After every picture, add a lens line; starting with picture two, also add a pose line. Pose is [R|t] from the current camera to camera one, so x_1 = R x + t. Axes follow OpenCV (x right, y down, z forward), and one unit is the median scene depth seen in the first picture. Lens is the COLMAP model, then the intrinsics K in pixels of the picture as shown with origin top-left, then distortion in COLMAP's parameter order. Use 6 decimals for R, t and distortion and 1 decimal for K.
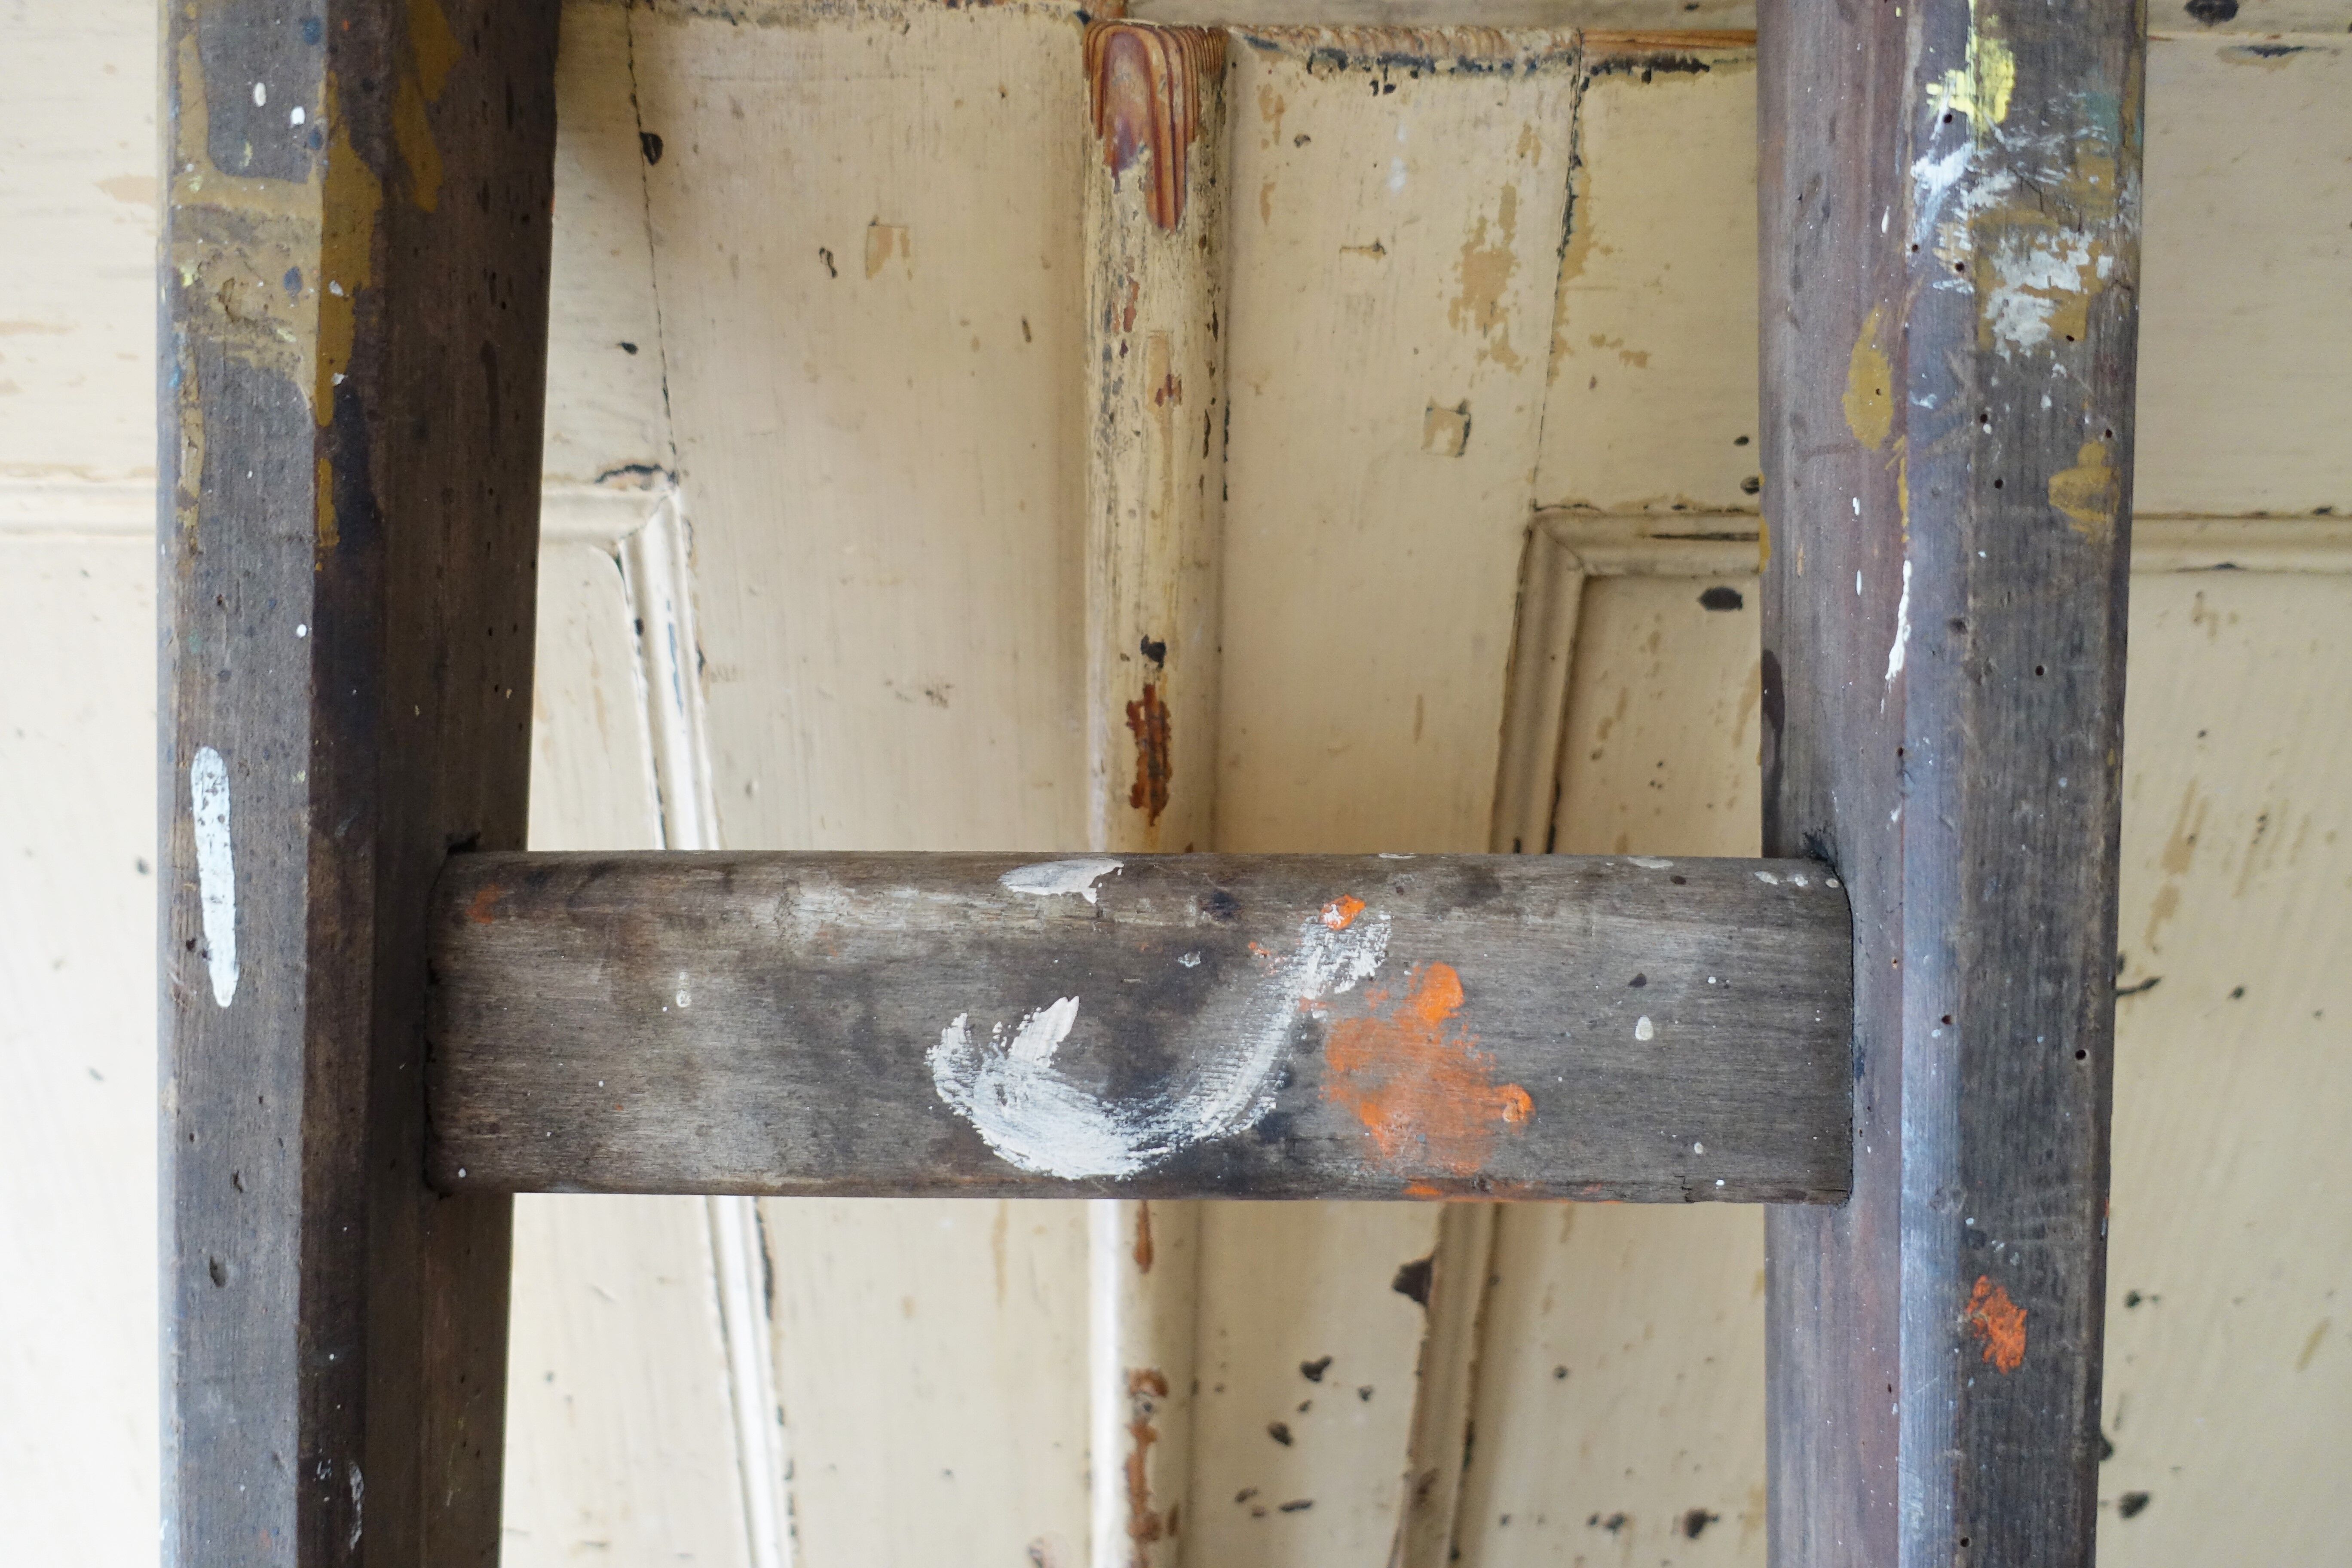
lens RADIAL K [[1604.8, 0, 1176.0], [0, 1604.8, 784.0], [0, 0, 1]] dist [-0.002026, -0.000114]
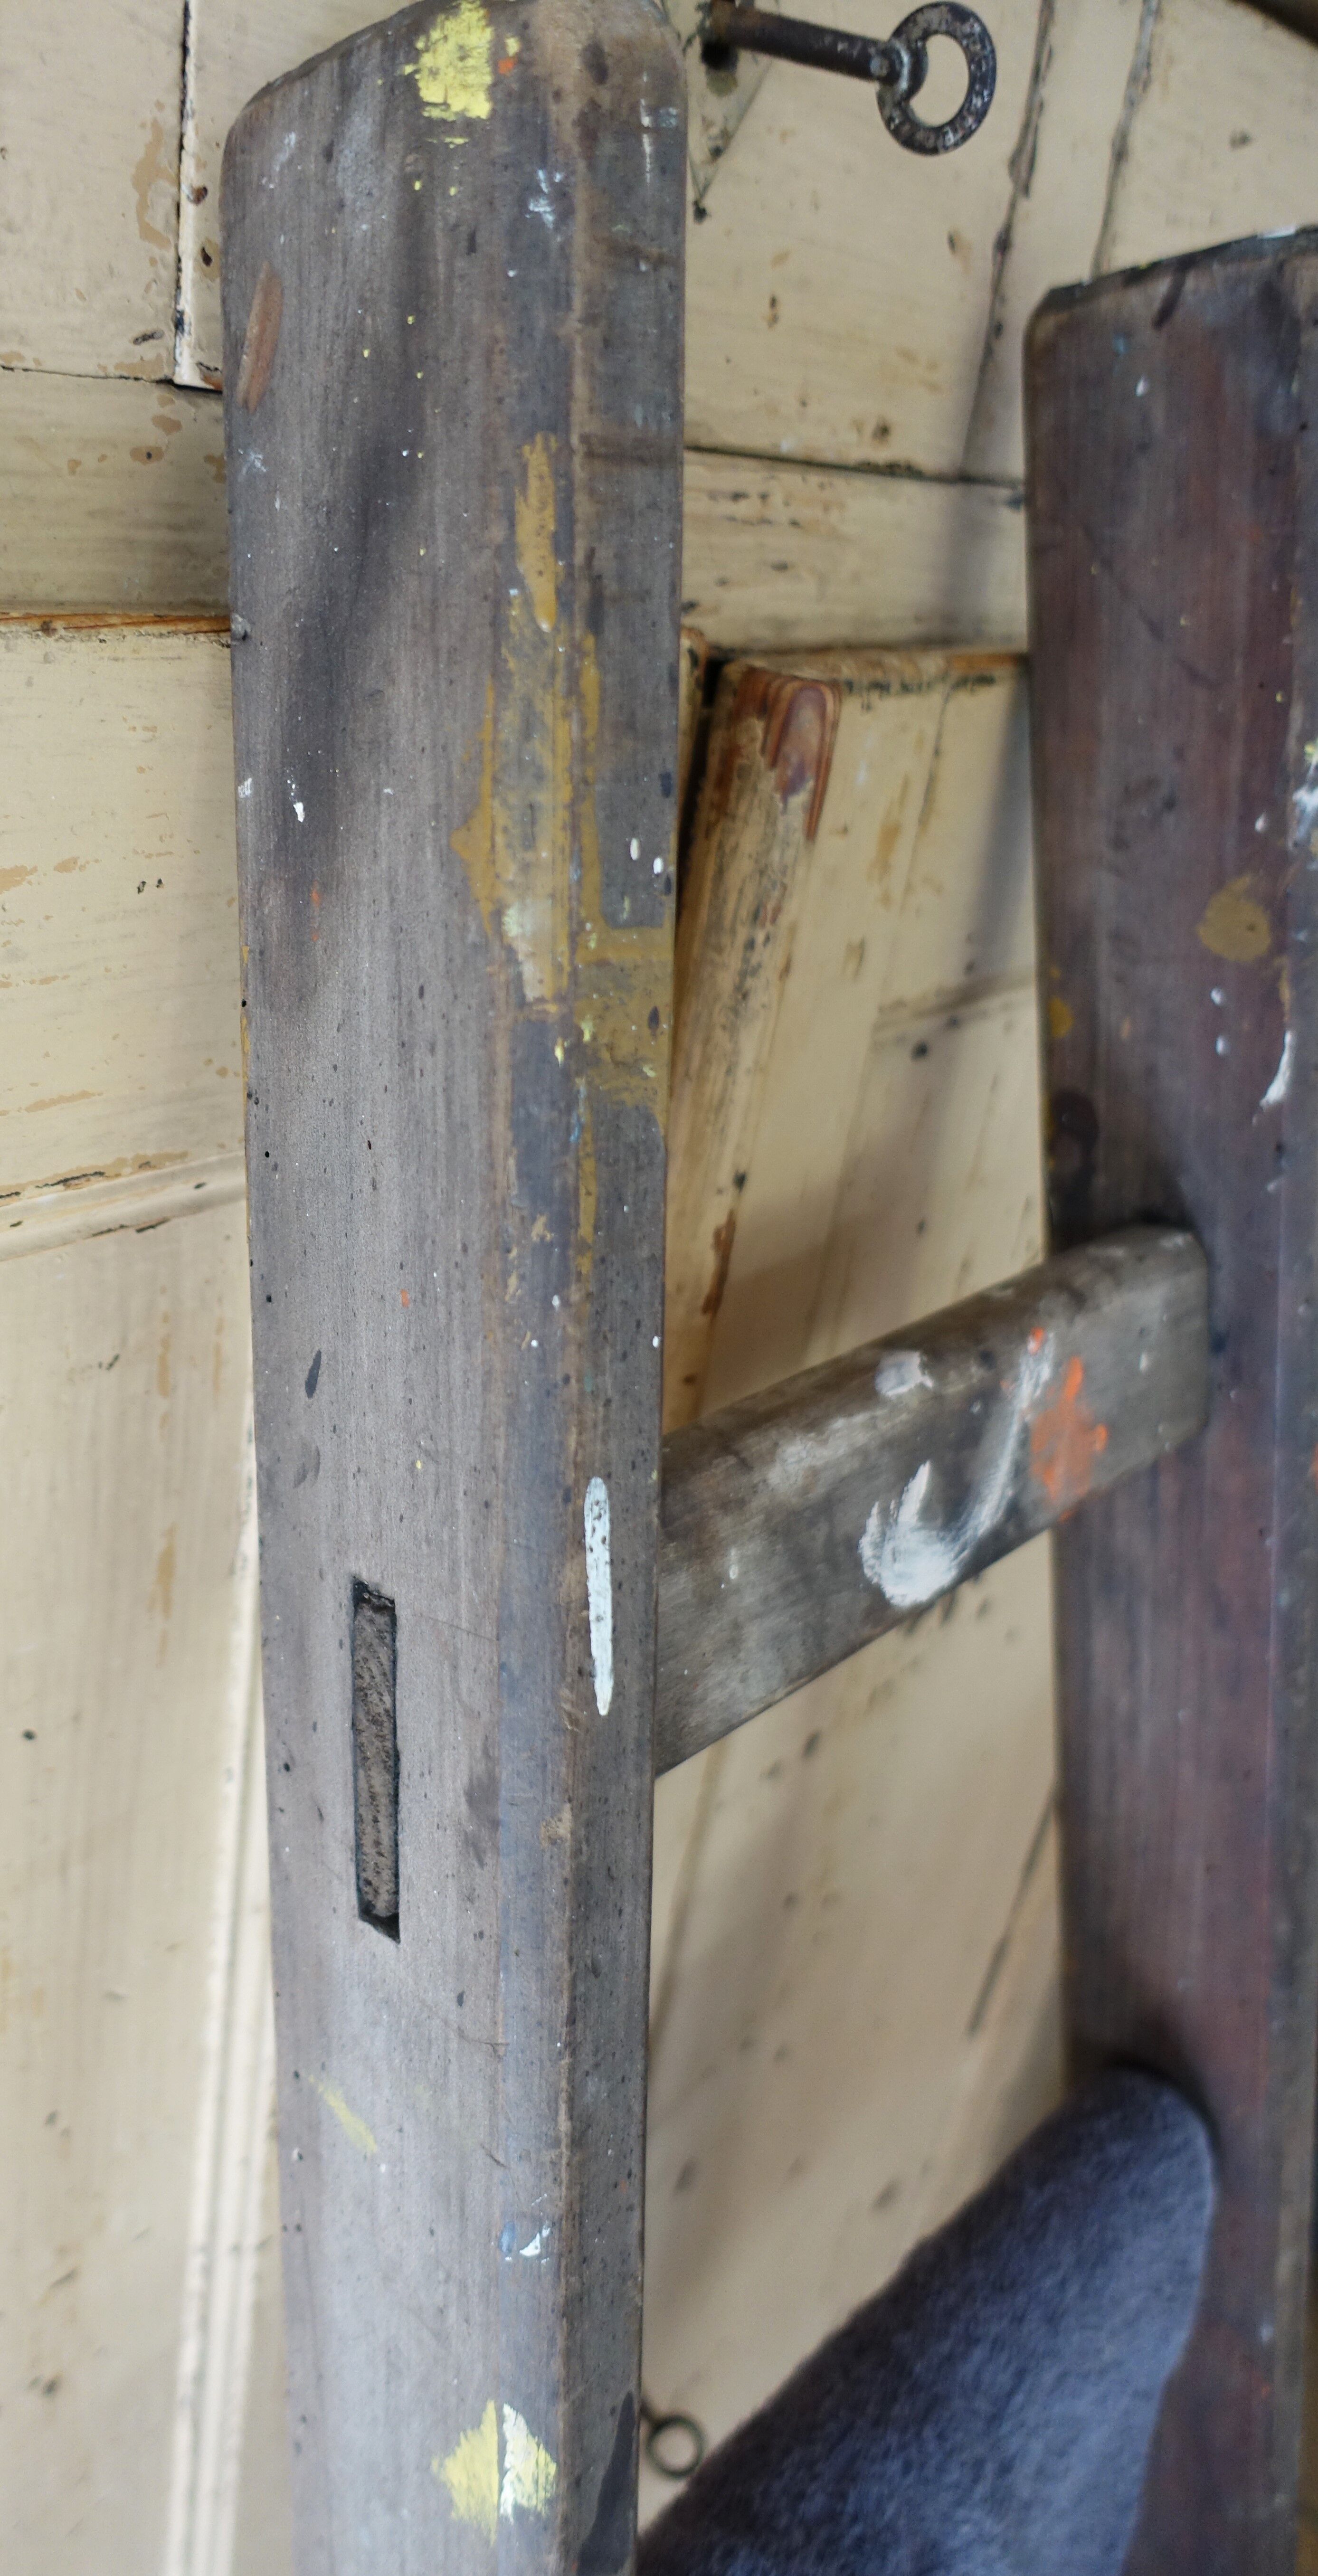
lens RADIAL K [[1780.8, 0, 473.2], [0, 1780.8, 1299.0], [0, 0, 1]] dist [0.001943, -0.005251]
pose [[0.722767, -0.255928, 0.641957, -1.200545], [0.200522, 0.966603, 0.159590, -0.291045], [-0.661361, 0.013380, 0.749948, 0.173219]]
